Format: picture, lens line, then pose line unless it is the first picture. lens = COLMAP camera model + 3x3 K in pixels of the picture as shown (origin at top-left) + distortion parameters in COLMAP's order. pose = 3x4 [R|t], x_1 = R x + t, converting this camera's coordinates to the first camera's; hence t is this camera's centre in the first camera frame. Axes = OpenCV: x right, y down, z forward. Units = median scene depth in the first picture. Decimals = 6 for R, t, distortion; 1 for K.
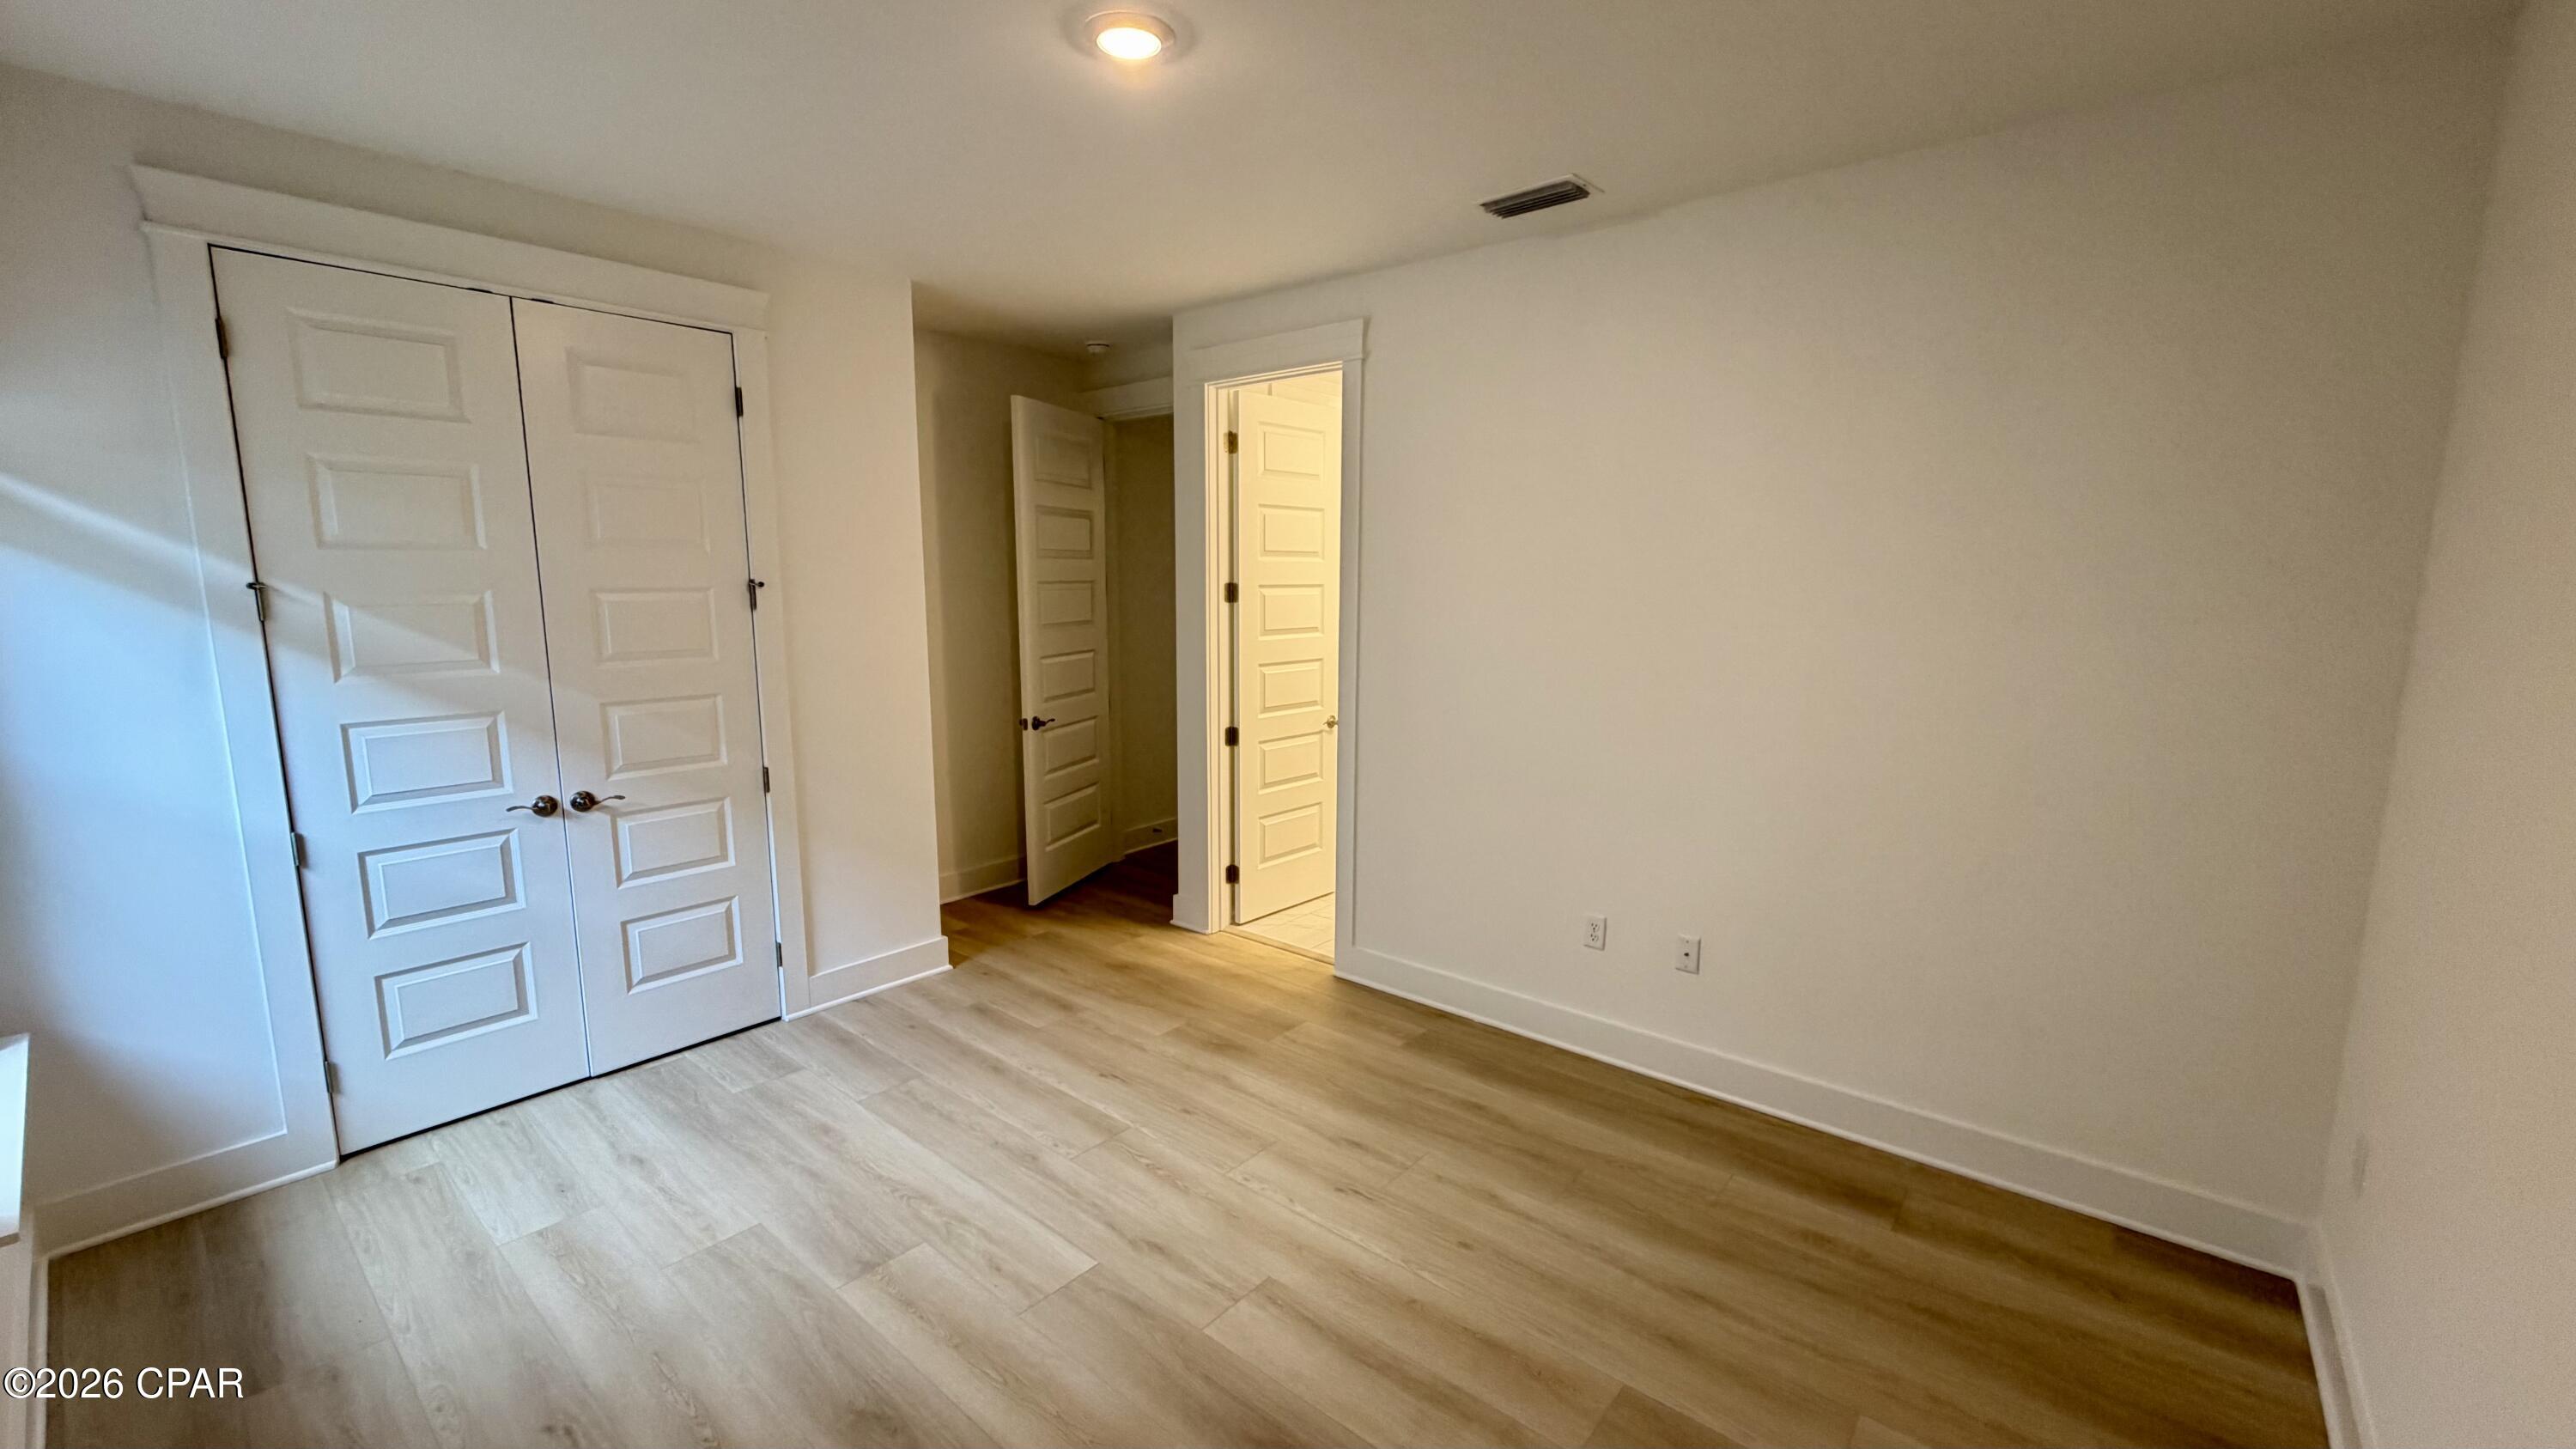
lens RADIAL K [[1039.6, 0, 1274.8], [0, 1039.6, 718.2], [0, 0, 1]] dist [0.012177, 0.000076]
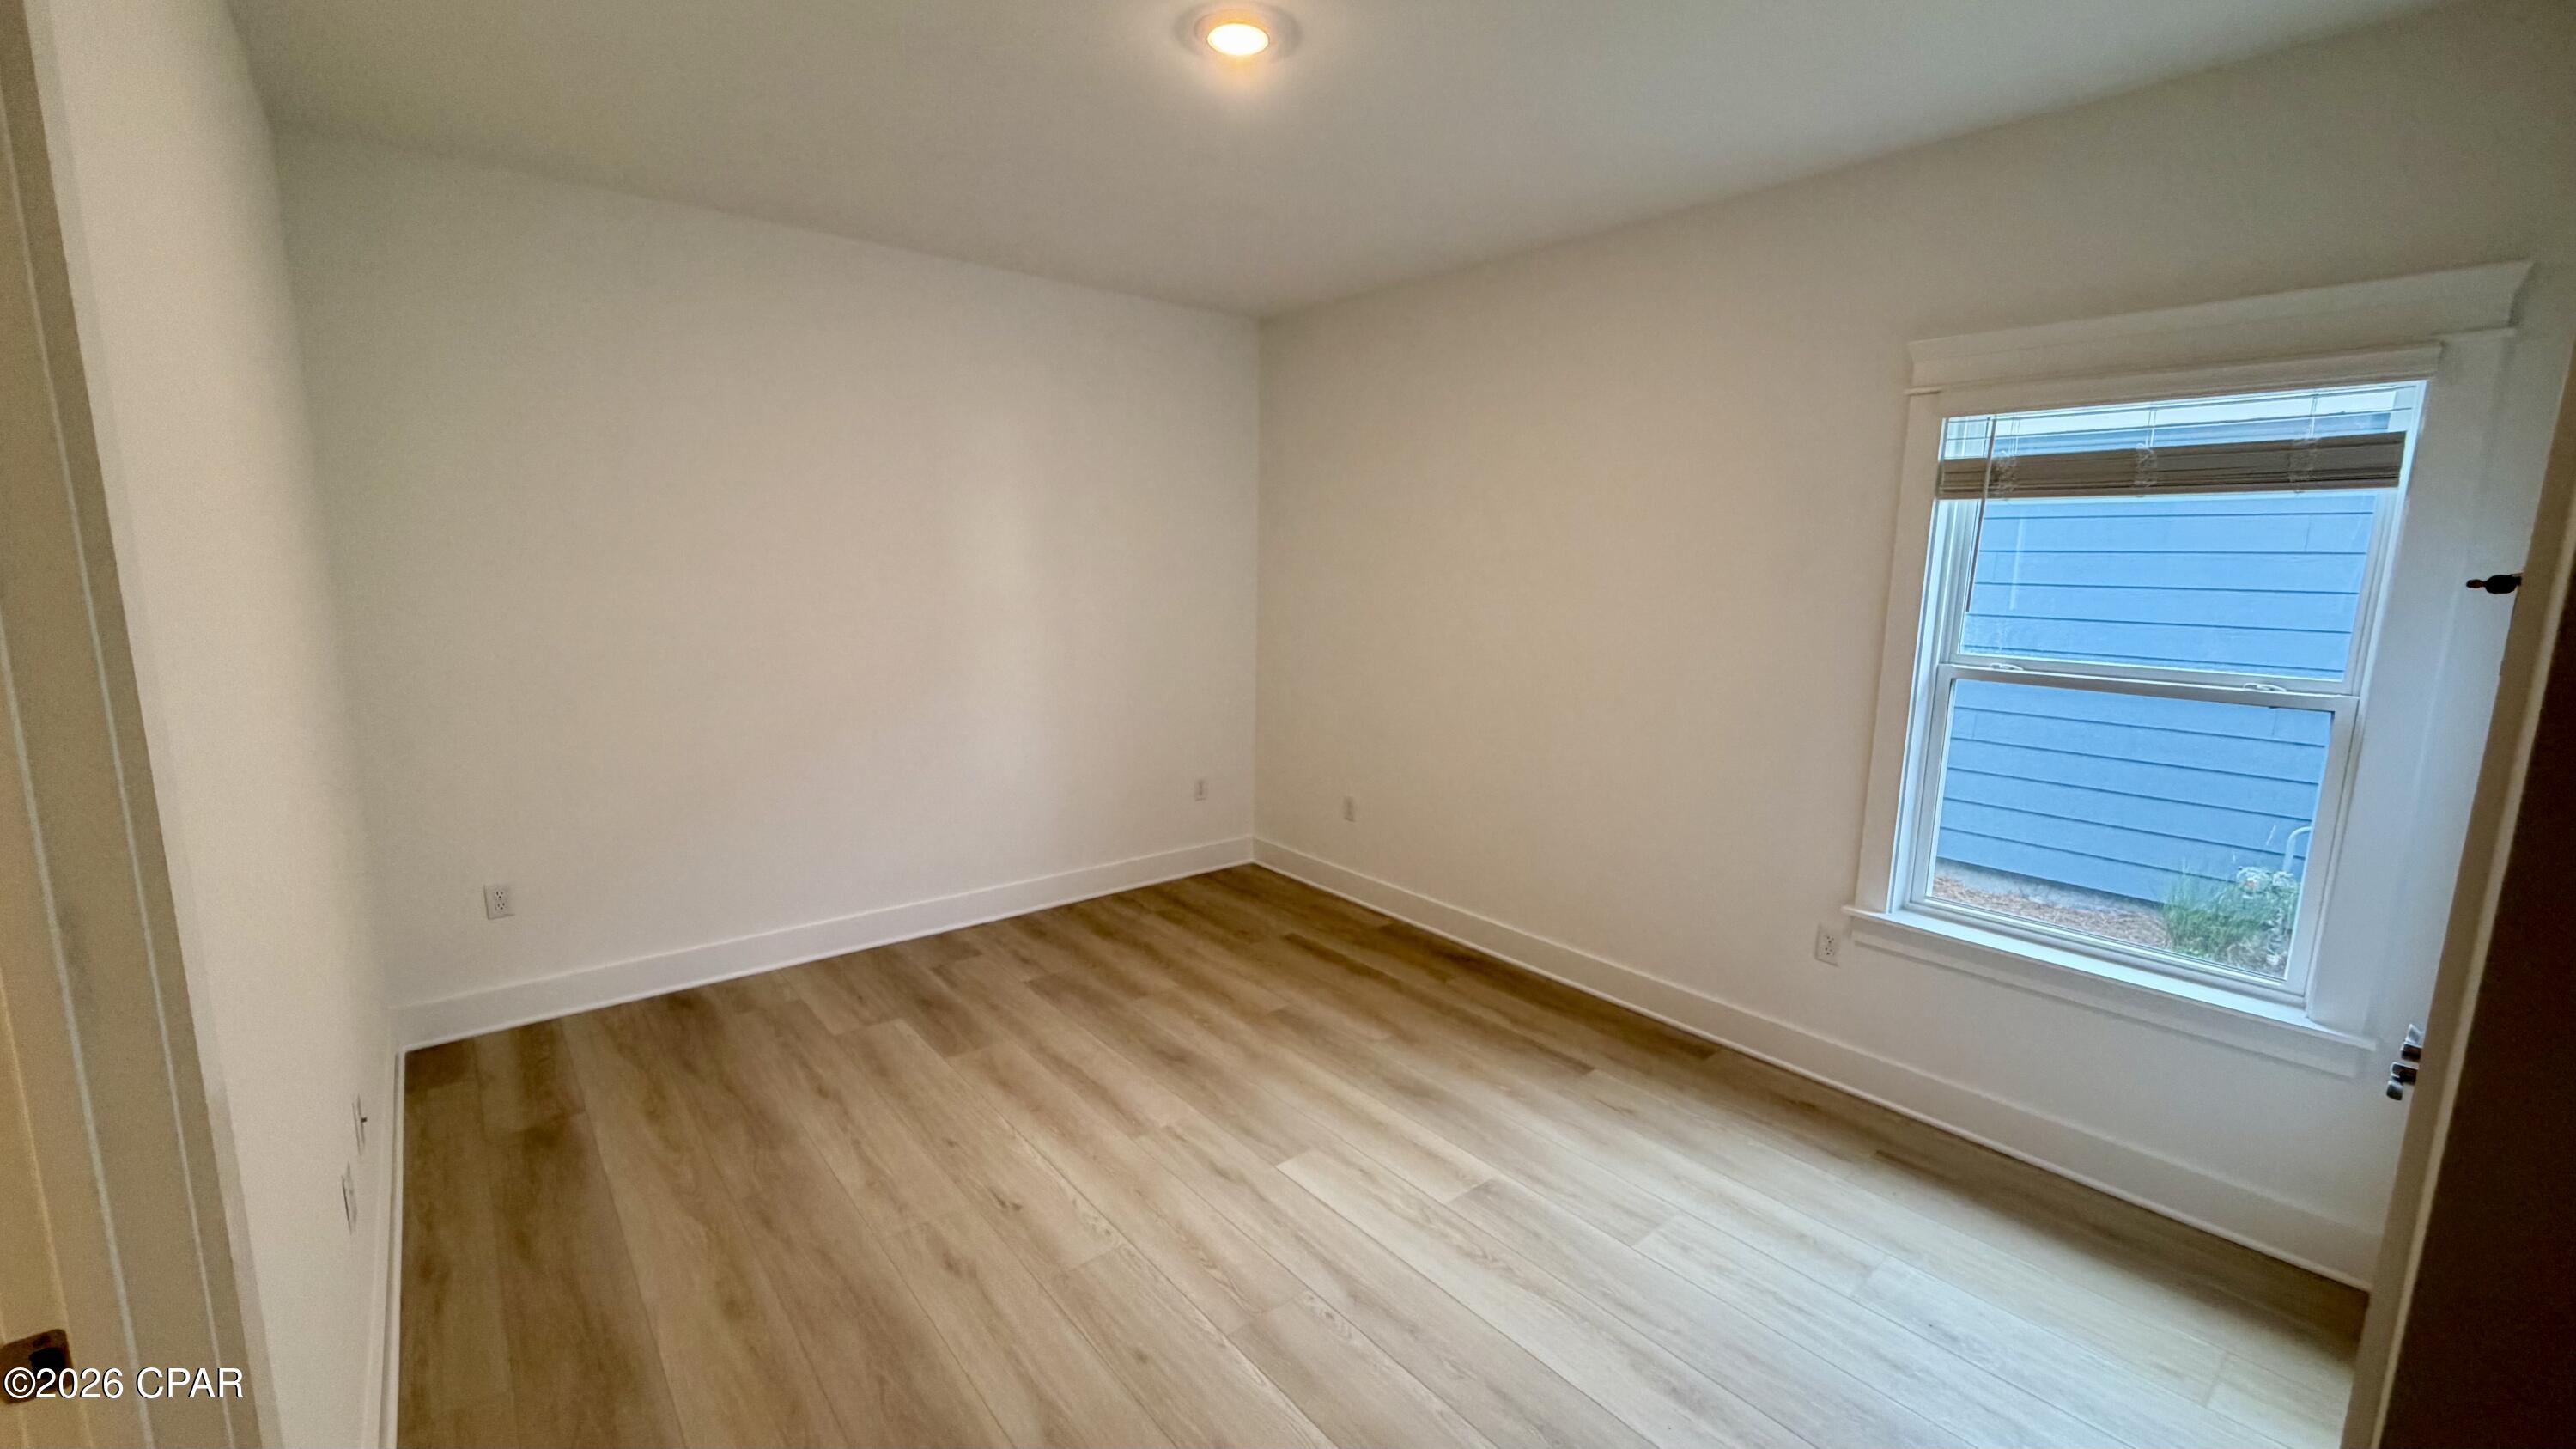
lens RADIAL K [[1029.1, 0, 1281.8], [0, 1029.1, 724.0], [0, 0, 1]] dist [-0.000515, -0.000216]
pose [[-0.986006, -0.044052, 0.160784, -0.279496], [0.006417, 0.953713, 0.300649, -0.214582], [-0.166586, 0.297473, -0.940084, 1.591957]]
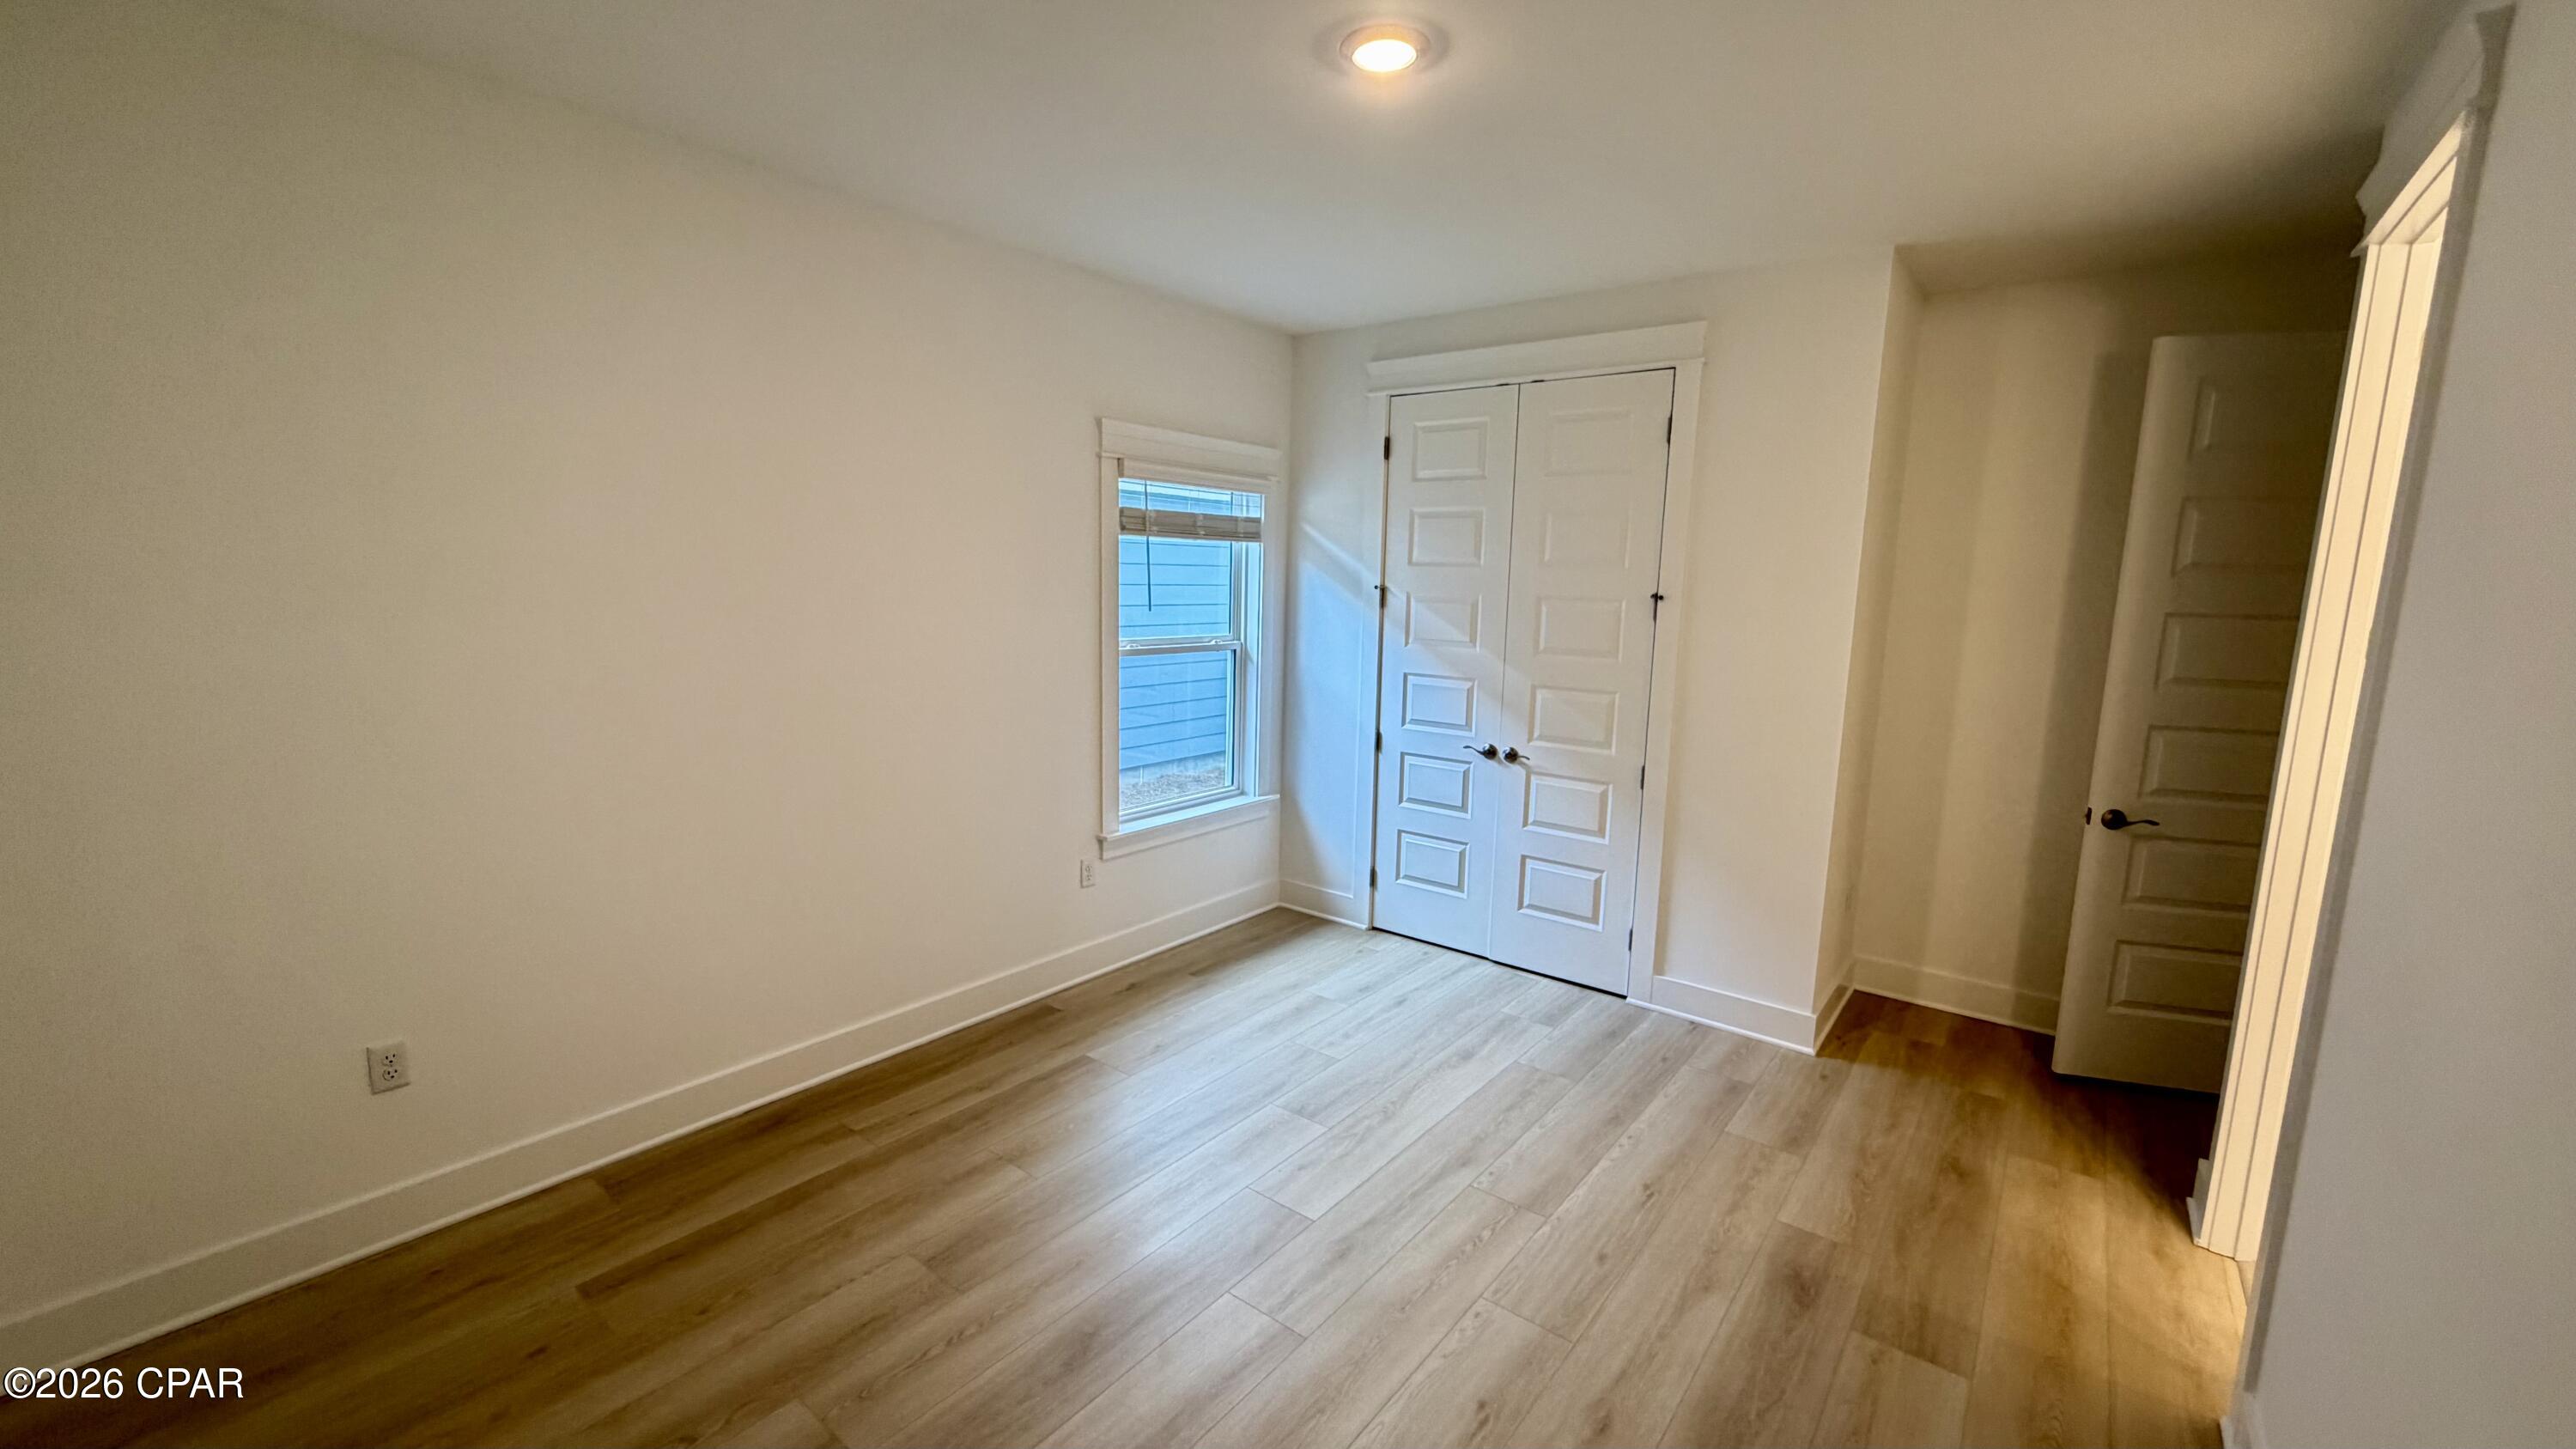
lens RADIAL K [[1023.1, 0, 1281.5], [0, 1023.1, 726.9], [0, 0, 1]] dist [-0.000802, -0.000112]
pose [[0.044023, 0.148228, -0.987973, 0.672222], [-0.167412, 0.976042, 0.138978, -0.097518], [0.984904, 0.159280, 0.067783, 0.685838]]
